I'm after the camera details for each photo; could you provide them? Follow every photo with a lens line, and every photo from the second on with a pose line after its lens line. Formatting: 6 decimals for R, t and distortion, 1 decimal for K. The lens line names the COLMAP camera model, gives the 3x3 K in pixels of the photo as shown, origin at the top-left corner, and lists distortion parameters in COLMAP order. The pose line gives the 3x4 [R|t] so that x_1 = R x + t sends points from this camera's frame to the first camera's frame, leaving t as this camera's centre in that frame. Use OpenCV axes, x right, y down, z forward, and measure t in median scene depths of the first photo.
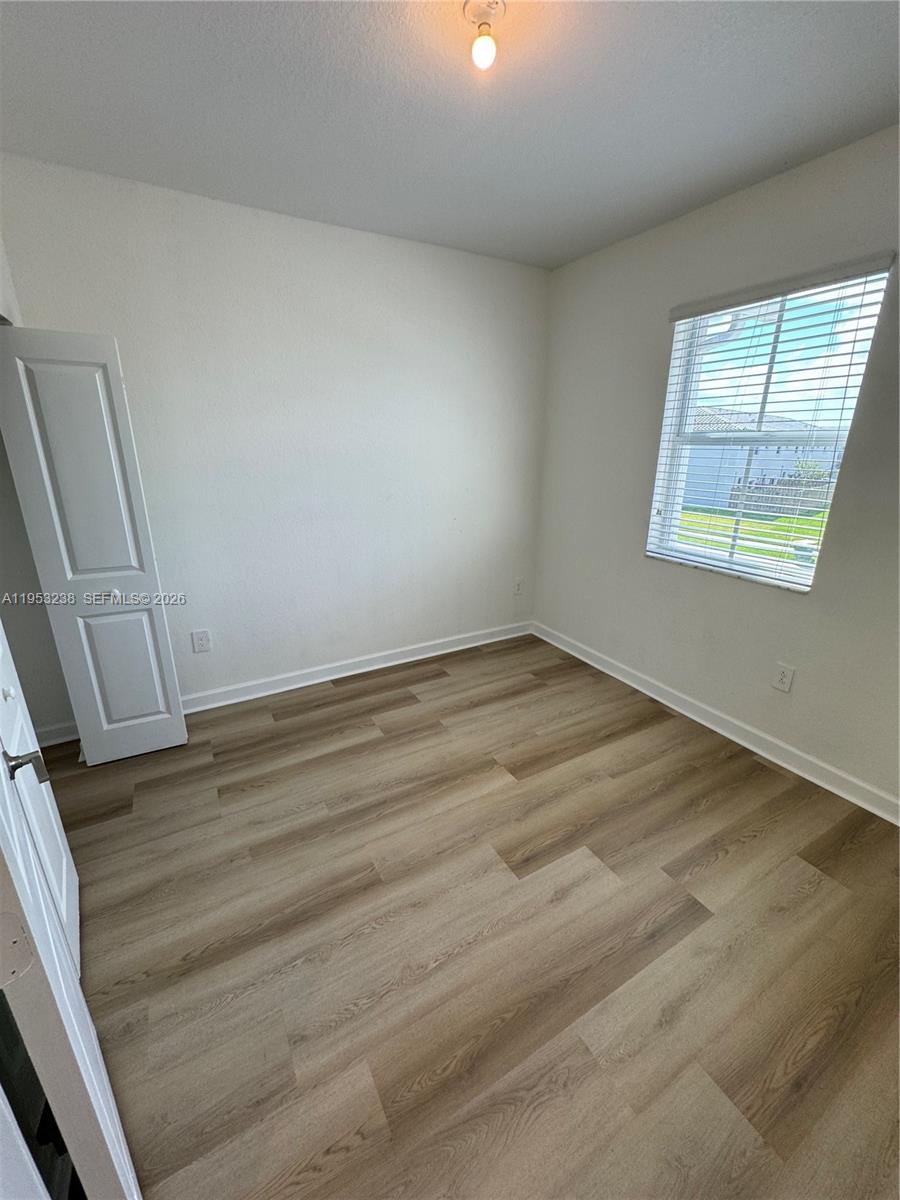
lens RADIAL K [[479.5, 0, 450.0], [0, 479.5, 600.0], [0, 0, 1]] dist [-0.002248, -0.000029]
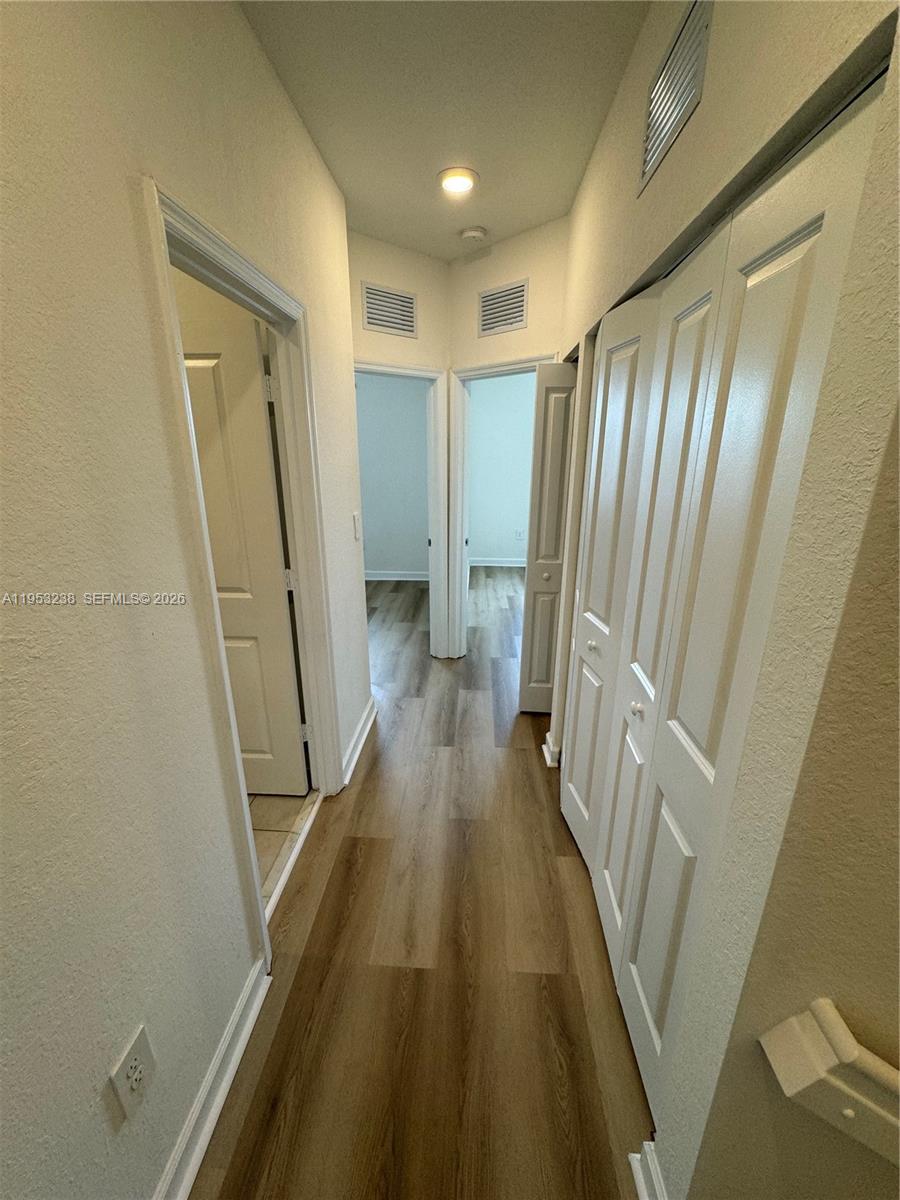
lens RADIAL K [[479.5, 0, 450.0], [0, 479.5, 600.0], [0, 0, 1]] dist [-0.002248, -0.000029]
pose [[0.545713, -0.254107, 0.798516, -1.183110], [0.257696, 0.957626, 0.128628, 0.258573], [-0.797364, 0.135581, 0.588071, -0.834477]]
